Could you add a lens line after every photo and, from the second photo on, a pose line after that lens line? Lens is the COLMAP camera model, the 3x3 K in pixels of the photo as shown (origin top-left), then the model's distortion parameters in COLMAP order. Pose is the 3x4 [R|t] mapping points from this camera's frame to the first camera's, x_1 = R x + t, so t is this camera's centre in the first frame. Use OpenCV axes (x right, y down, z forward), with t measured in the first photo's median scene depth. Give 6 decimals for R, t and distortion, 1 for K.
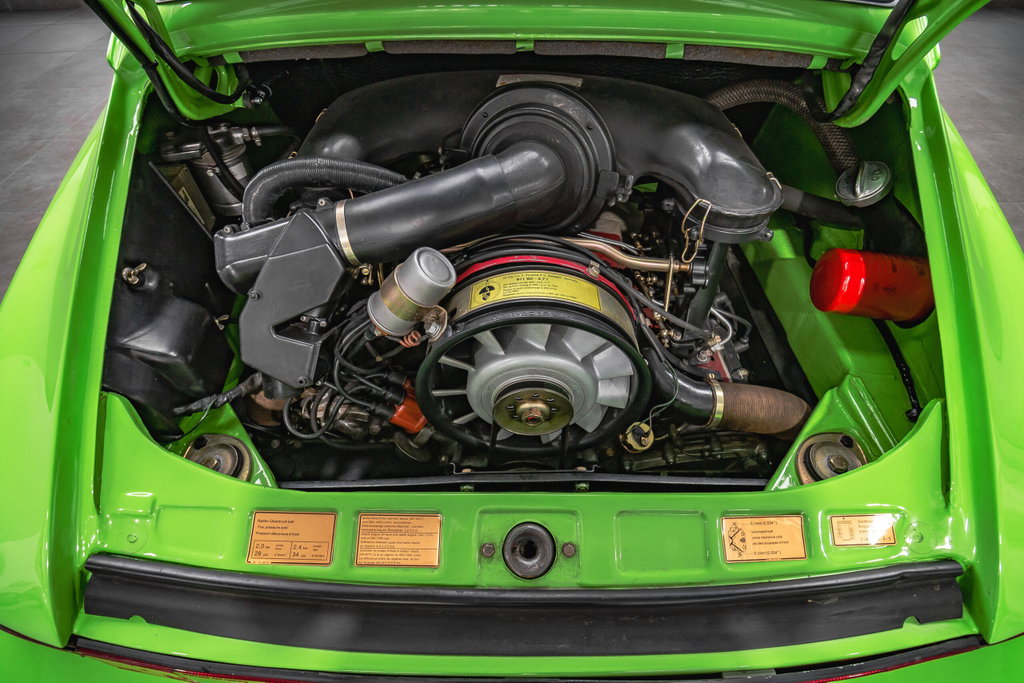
lens RADIAL K [[473.0, 0, 517.7], [0, 473.0, 331.5], [0, 0, 1]] dist [-0.016539, -0.000879]
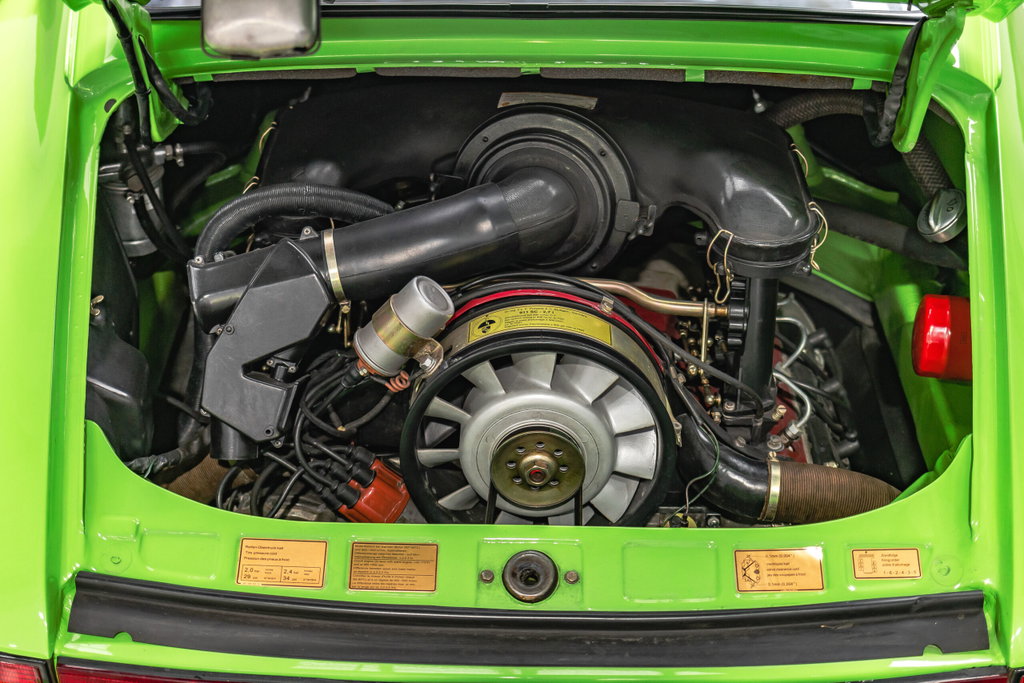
lens RADIAL K [[1579.8, 0, 512.0], [0, 1579.8, 341.5], [0, 0, 1]] dist [-0.024893, -0.034331]
pose [[0.999905, 0.005356, -0.012709, 0.021683], [-0.008230, 0.971165, -0.238265, 0.643445], [0.011067, 0.238347, 0.971117, -1.870926]]
